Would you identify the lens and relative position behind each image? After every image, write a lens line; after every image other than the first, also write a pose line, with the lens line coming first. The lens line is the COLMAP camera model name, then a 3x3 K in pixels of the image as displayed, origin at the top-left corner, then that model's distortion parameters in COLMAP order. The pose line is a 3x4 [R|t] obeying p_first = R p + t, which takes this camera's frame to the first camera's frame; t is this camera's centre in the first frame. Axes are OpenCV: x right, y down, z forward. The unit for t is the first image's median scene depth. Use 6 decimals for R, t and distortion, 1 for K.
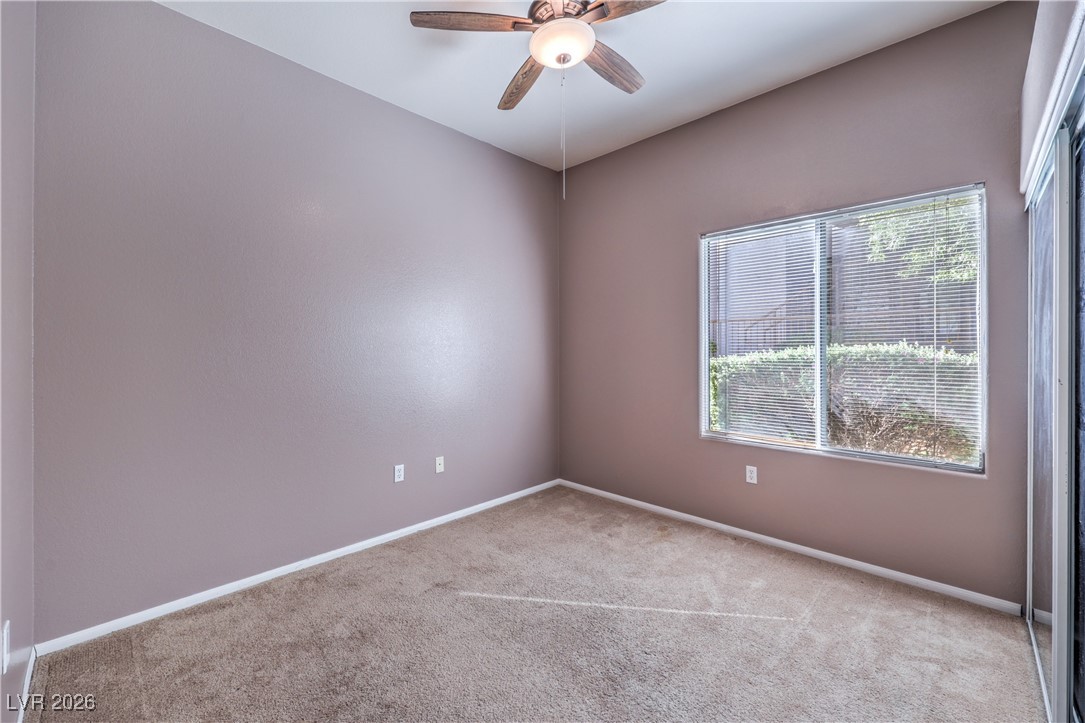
lens RADIAL K [[446.0, 0, 547.7], [0, 446.0, 352.8], [0, 0, 1]] dist [0.001777, 0.001511]
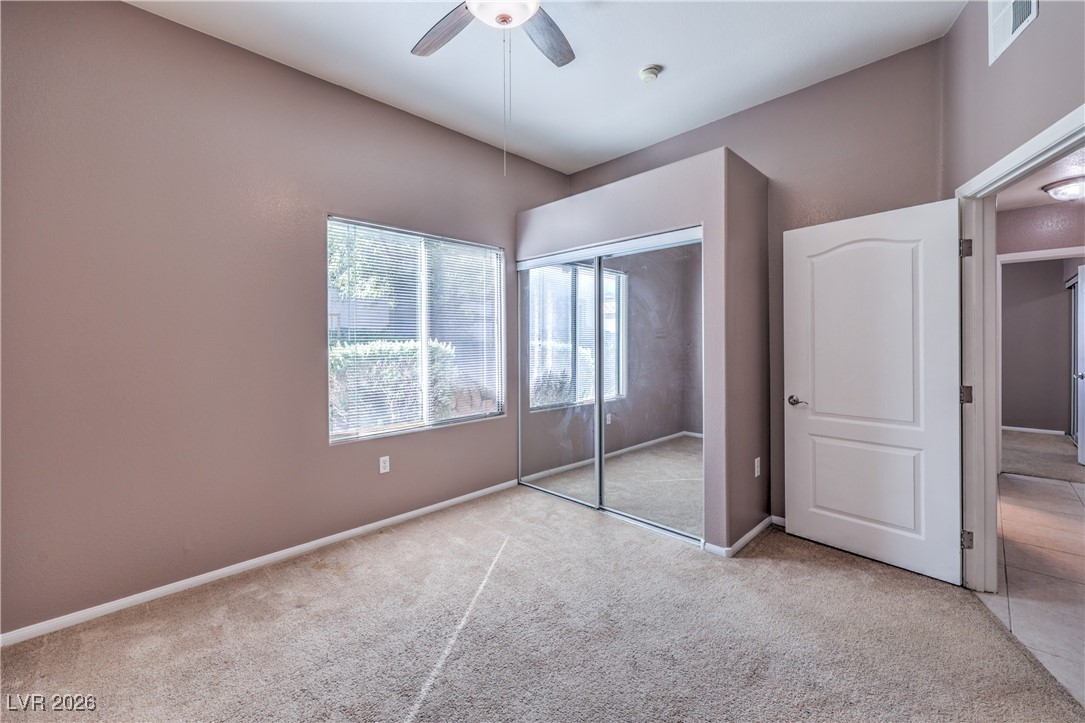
lens RADIAL K [[446.0, 0, 546.6], [0, 446.0, 351.1], [0, 0, 1]] dist [0.001777, 0.001511]
pose [[0.000804, -0.013310, 0.999911, -0.639583], [0.017679, 0.999755, 0.013294, 0.002112], [-0.999843, 0.017667, 0.001039, 0.681946]]
